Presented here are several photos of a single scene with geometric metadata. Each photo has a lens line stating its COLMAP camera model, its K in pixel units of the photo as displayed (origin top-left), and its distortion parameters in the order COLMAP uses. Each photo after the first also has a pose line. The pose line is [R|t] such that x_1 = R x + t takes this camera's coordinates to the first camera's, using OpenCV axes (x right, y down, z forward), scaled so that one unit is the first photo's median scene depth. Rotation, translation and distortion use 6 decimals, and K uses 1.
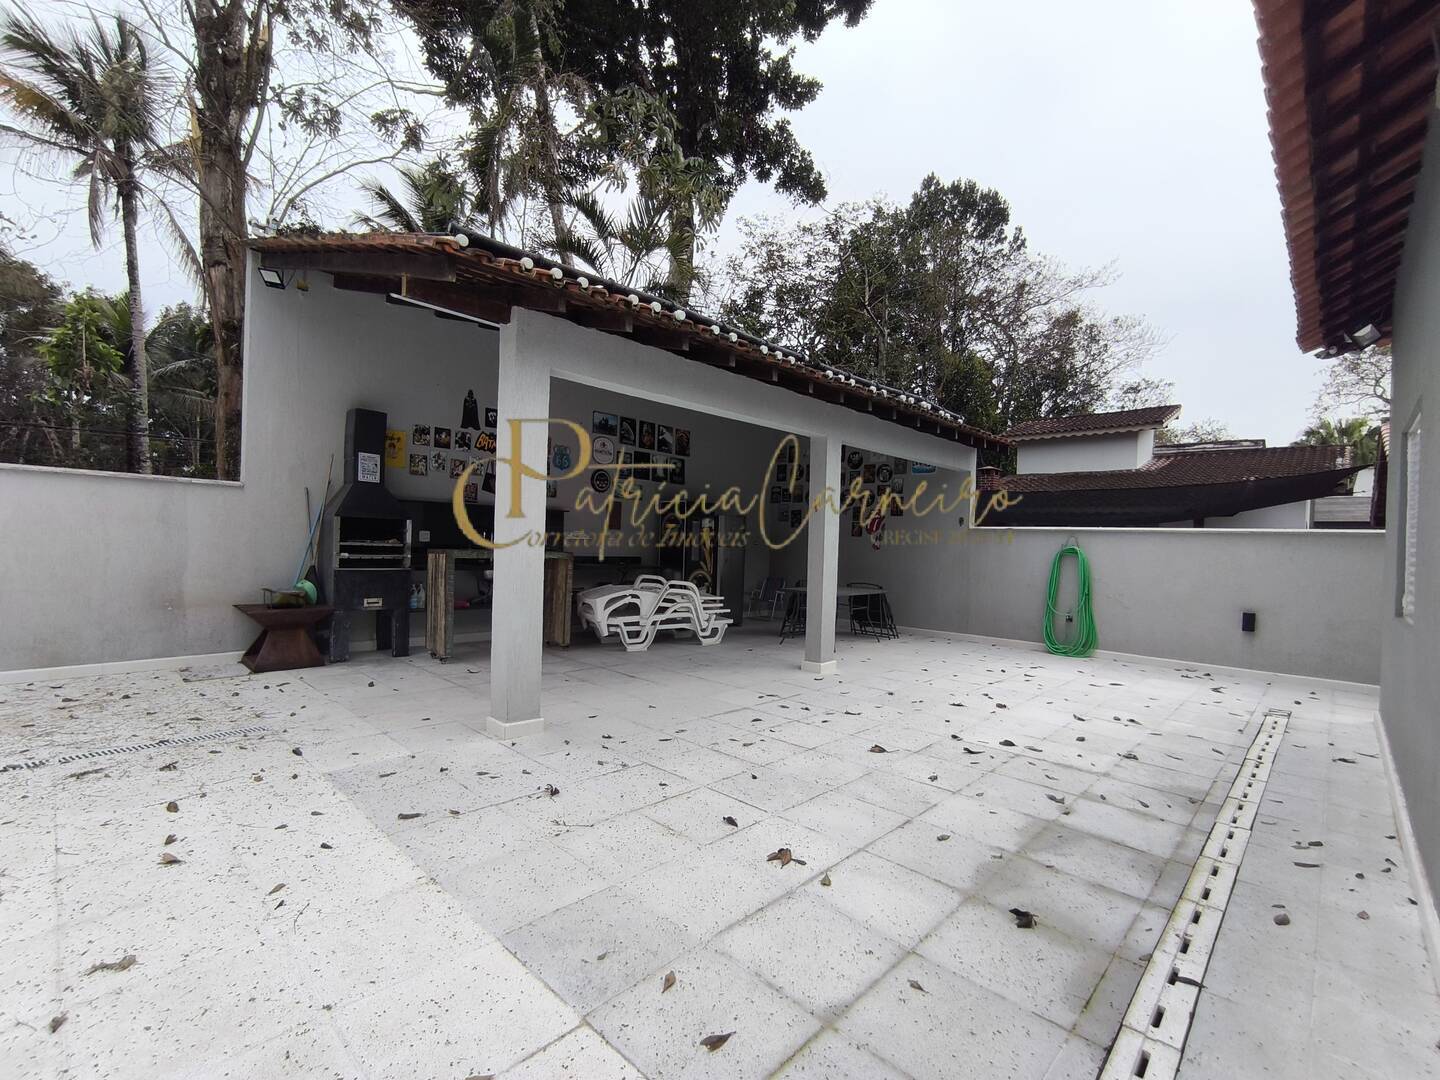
lens RADIAL K [[660.5, 0, 717.5], [0, 660.5, 543.0], [0, 0, 1]] dist [-0.039762, 0.023243]
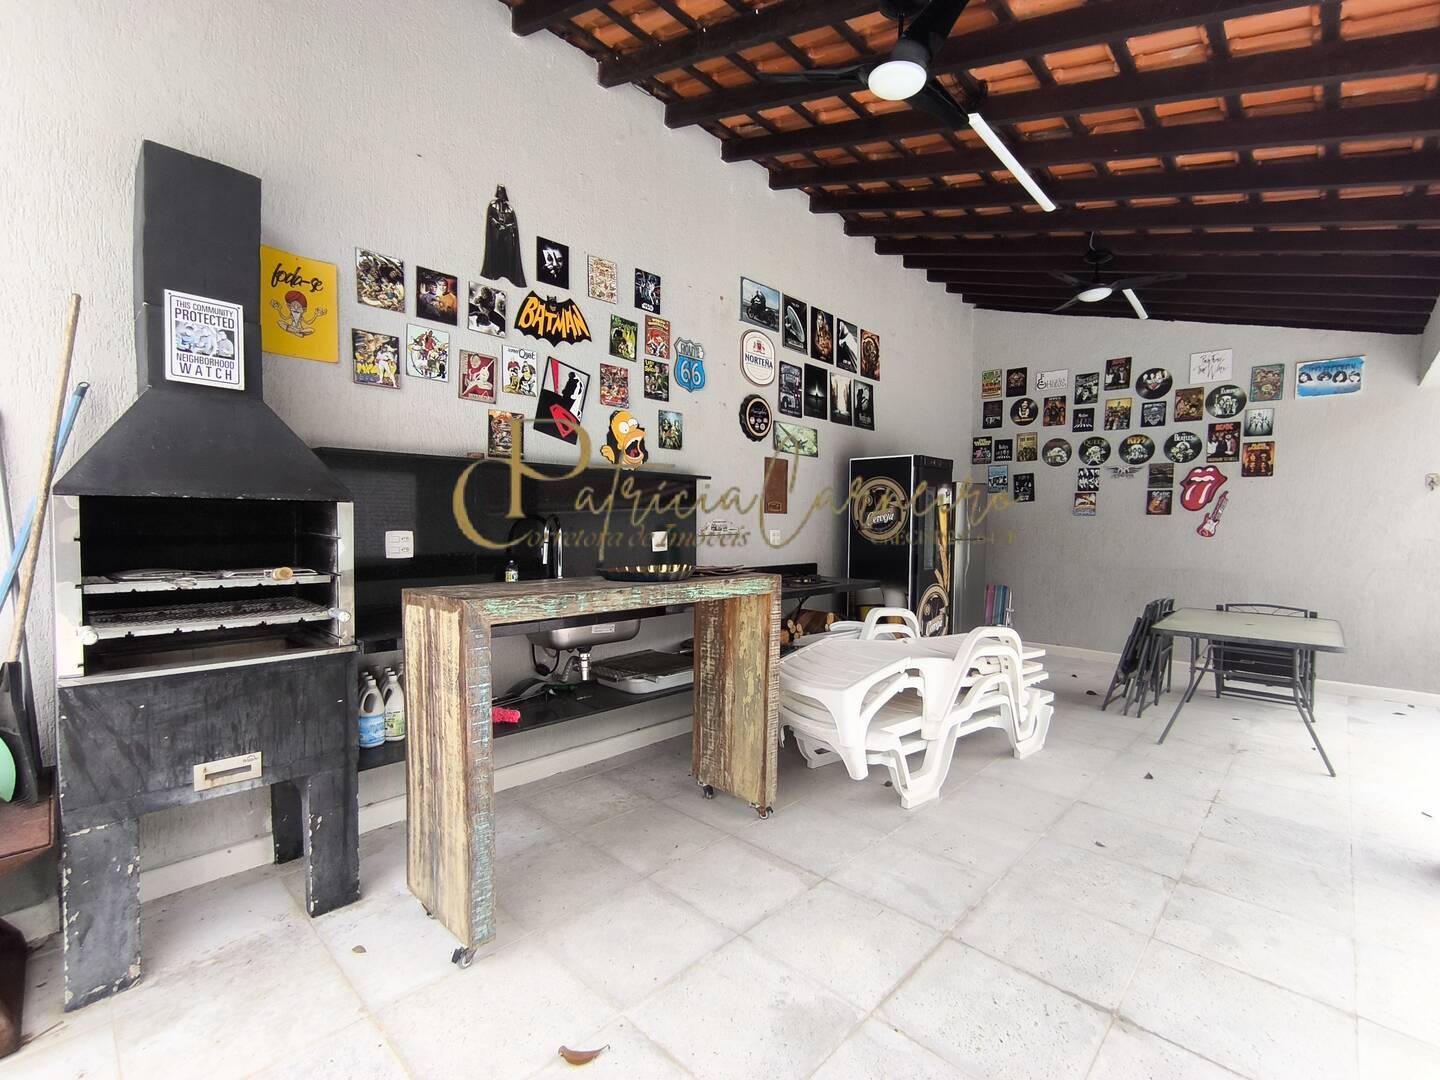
lens RADIAL K [[660.5, 0, 717.5], [0, 660.5, 543.0], [0, 0, 1]] dist [-0.039762, 0.023243]
pose [[0.999619, -0.026738, -0.006851, -0.305120], [0.026924, 0.999227, 0.028640, -0.020563], [0.006080, -0.028813, 0.999566, 0.731537]]
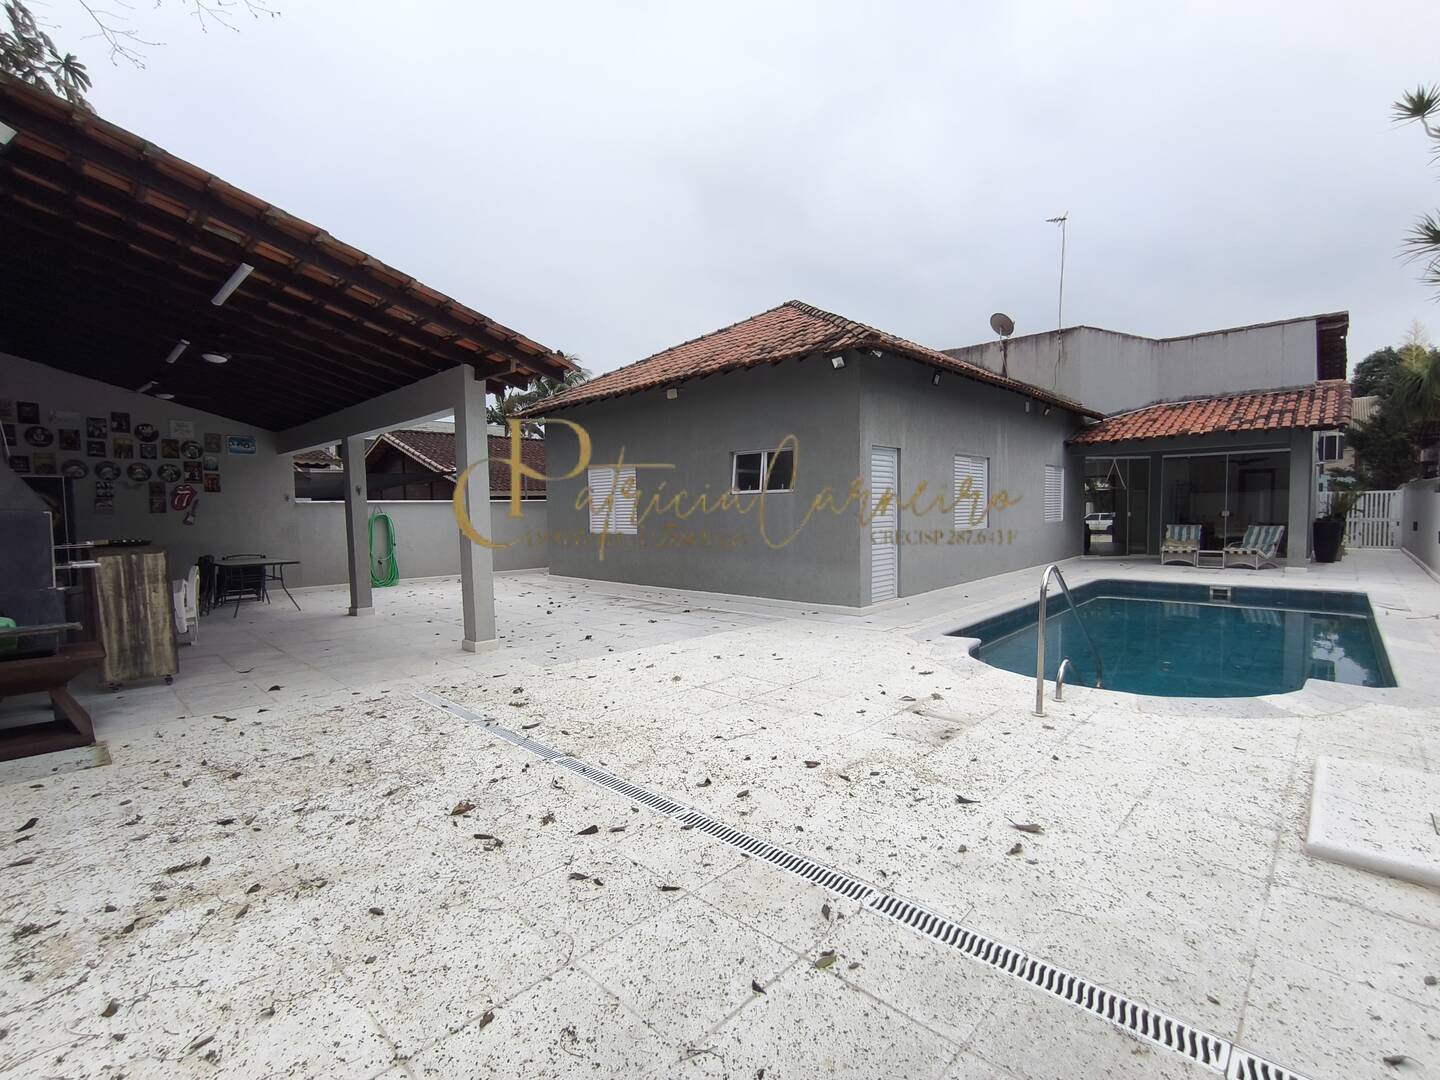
lens RADIAL K [[660.5, 0, 717.5], [0, 660.5, 543.0], [0, 0, 1]] dist [-0.039762, 0.023243]
pose [[0.001477, -0.083208, 0.996531, -1.279924], [0.016387, 0.996400, 0.083172, -0.054255], [-0.999865, 0.016207, 0.002835, 0.308313]]
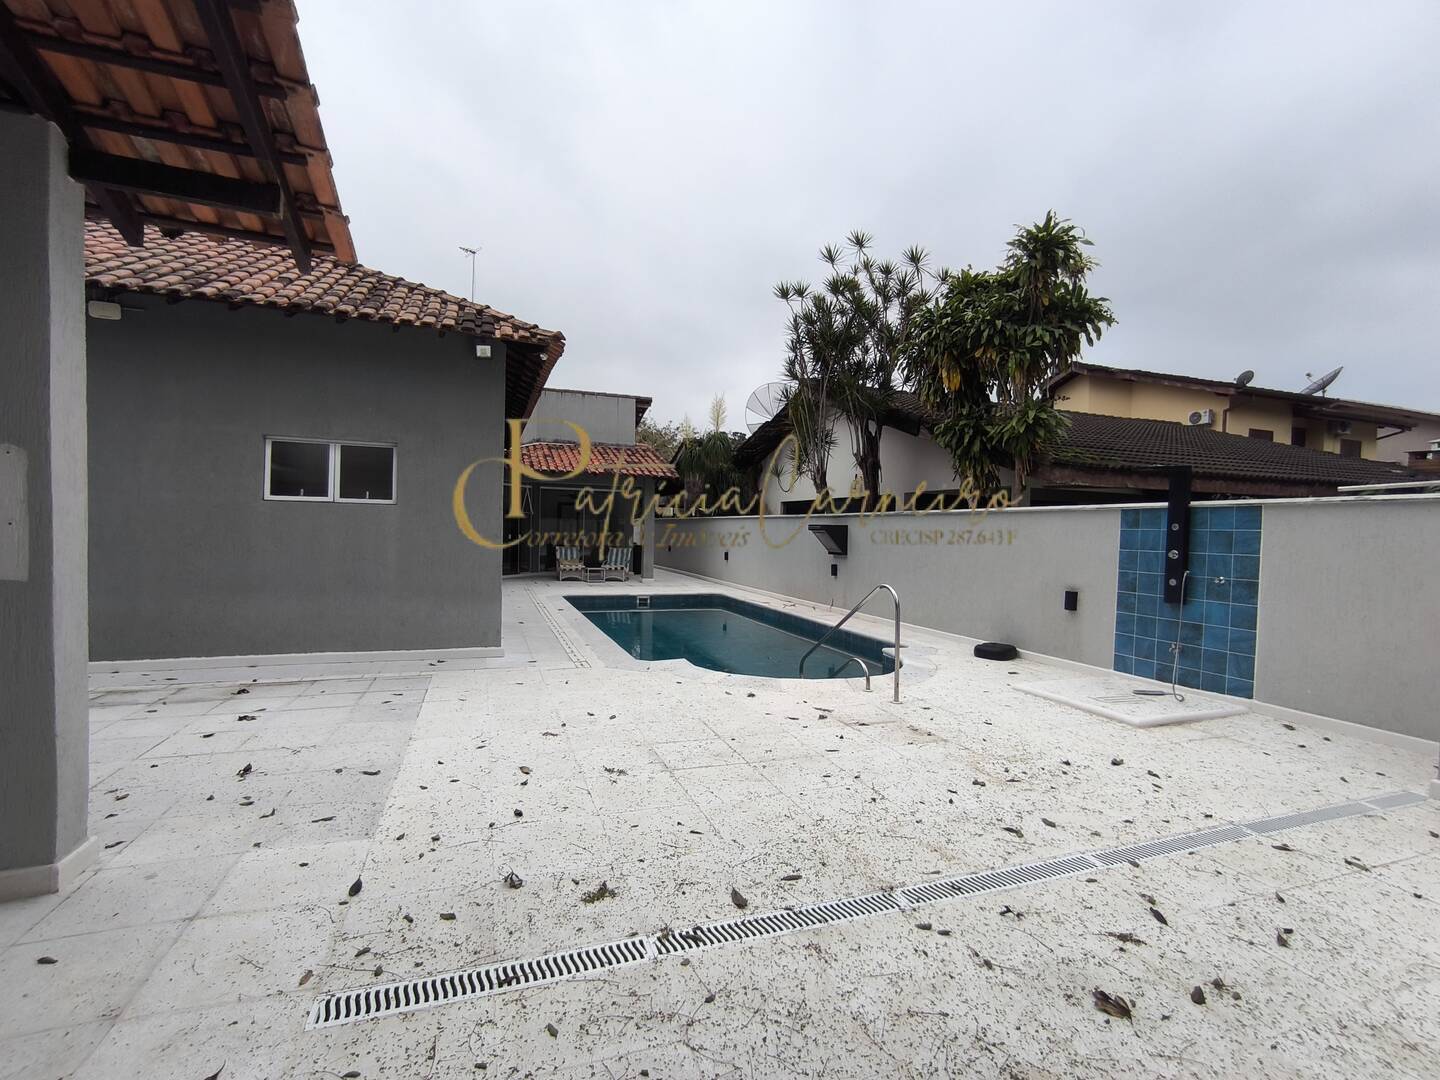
lens RADIAL K [[657.2, 0, 713.6], [0, 657.2, 544.5], [0, 0, 1]] dist [-0.029376, 0.019869]
pose [[-0.890479, -0.060480, 0.450987, -0.762363], [-0.049385, 0.998118, 0.036343, -0.040028], [-0.452336, 0.010091, -0.891790, 0.871426]]
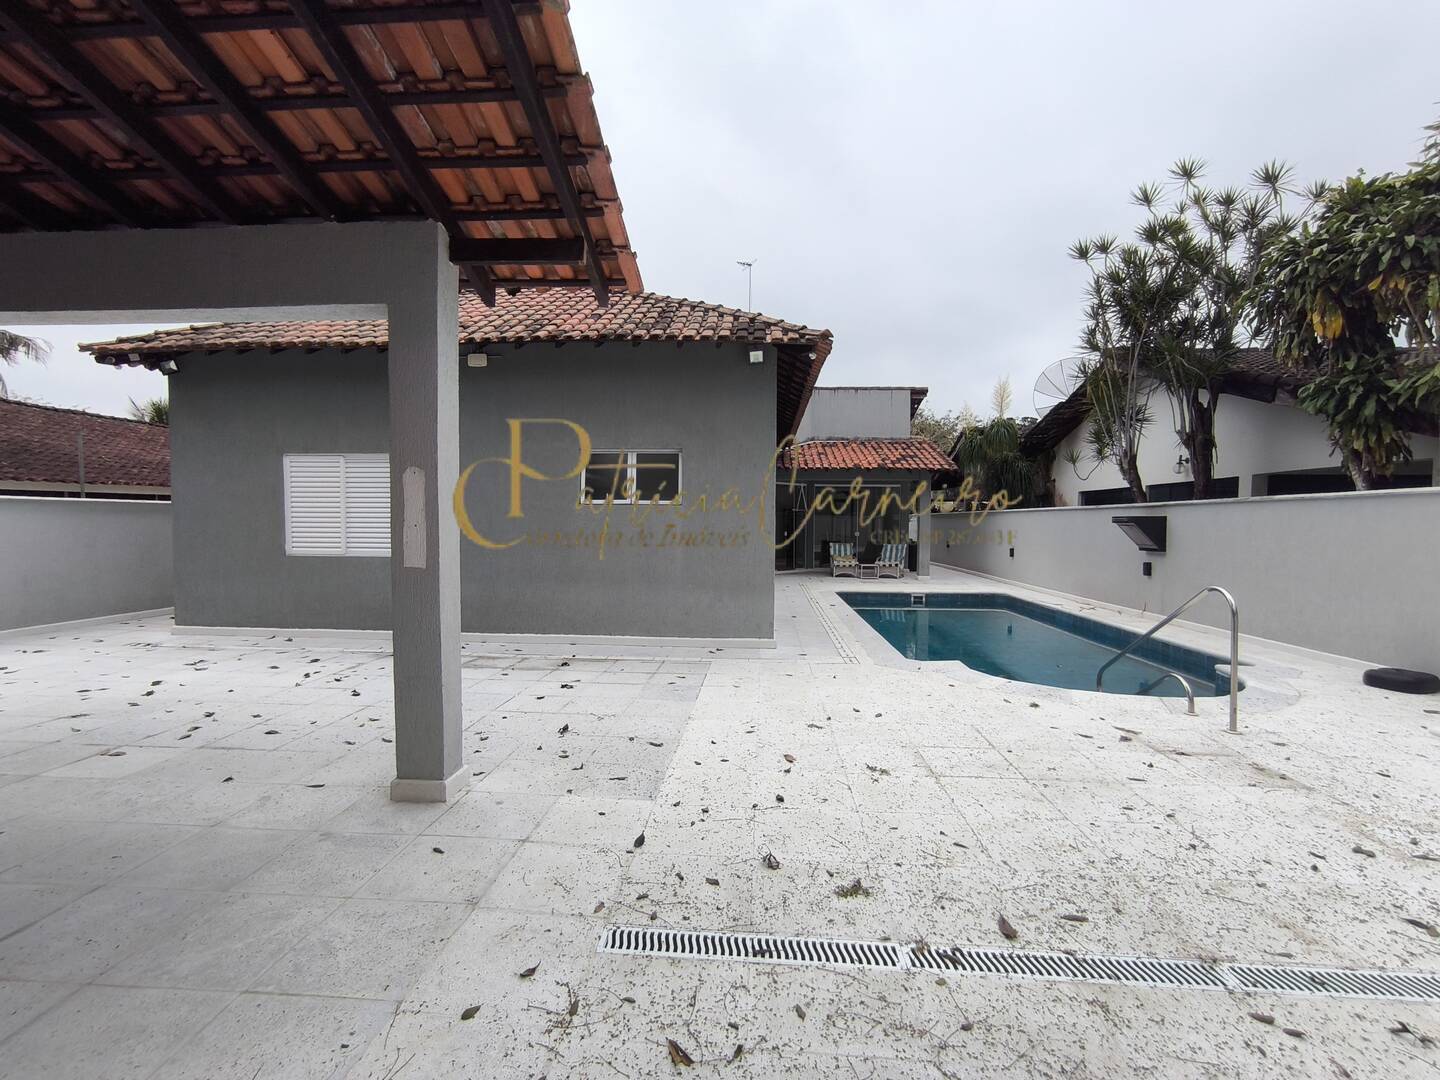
lens RADIAL K [[657.2, 0, 713.6], [0, 657.2, 544.5], [0, 0, 1]] dist [-0.029376, 0.019869]
pose [[-0.633339, -0.061199, 0.771451, -0.772603], [-0.026412, 0.997997, 0.057487, -0.039143], [-0.773424, 0.016033, -0.633686, 0.862898]]
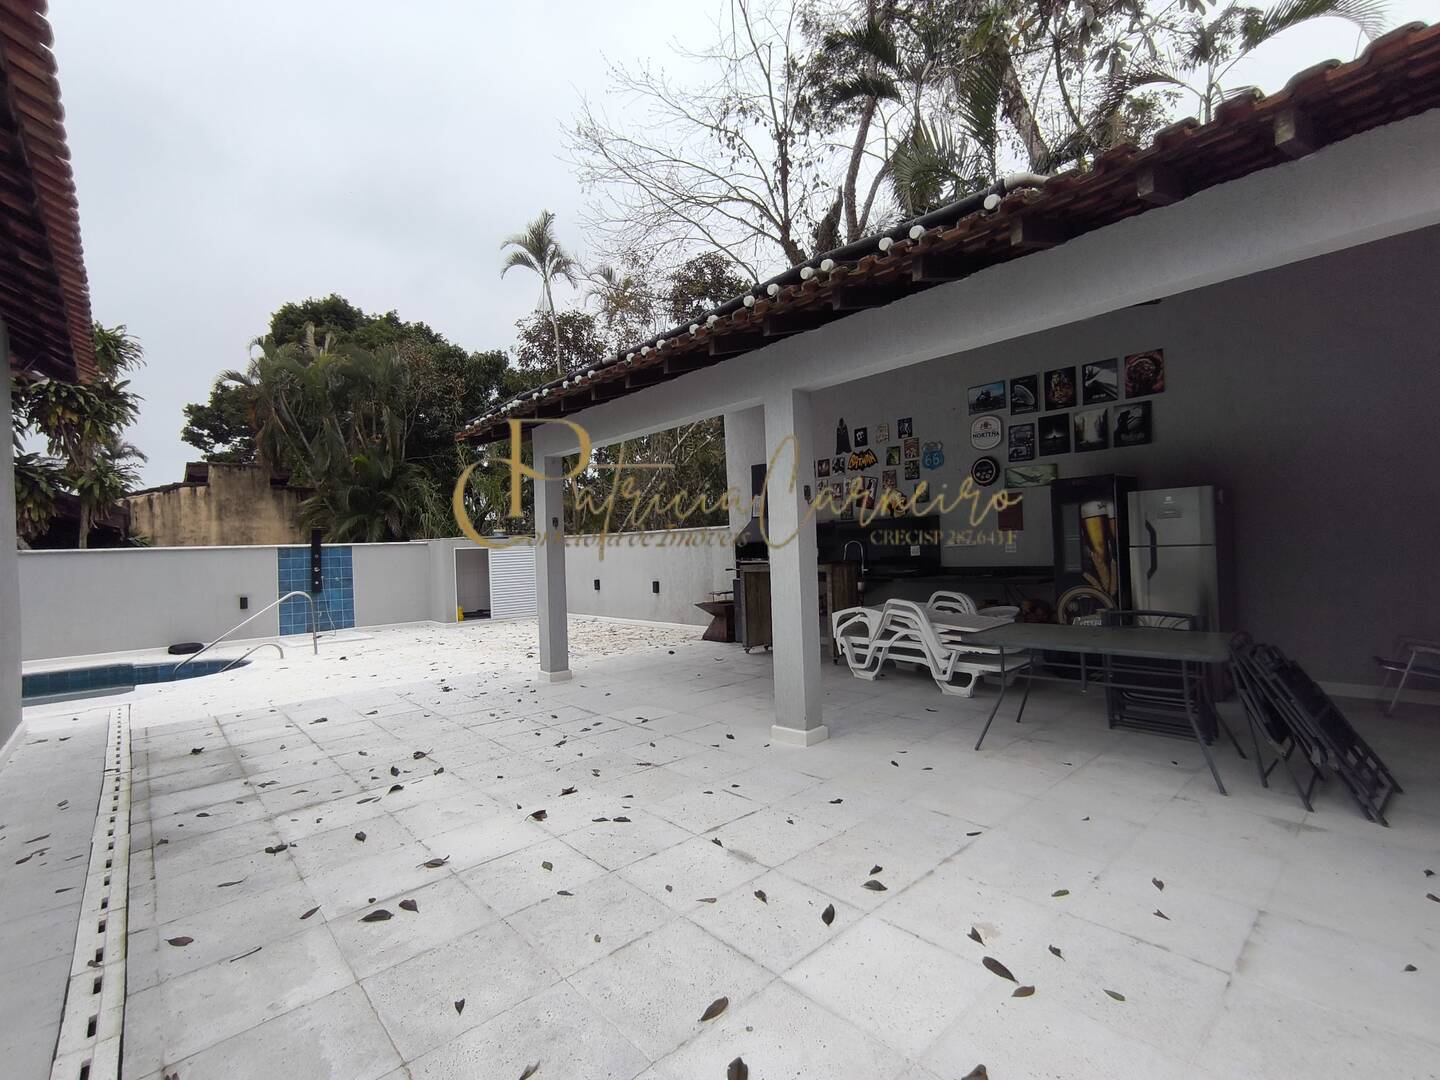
lens RADIAL K [[657.2, 0, 713.6], [0, 657.2, 544.5], [0, 0, 1]] dist [-0.029376, 0.019869]
pose [[-0.082042, -0.035411, -0.996000, 0.936735], [0.035439, 0.998633, -0.038424, 0.018345], [0.995999, -0.038449, -0.080675, 1.091748]]
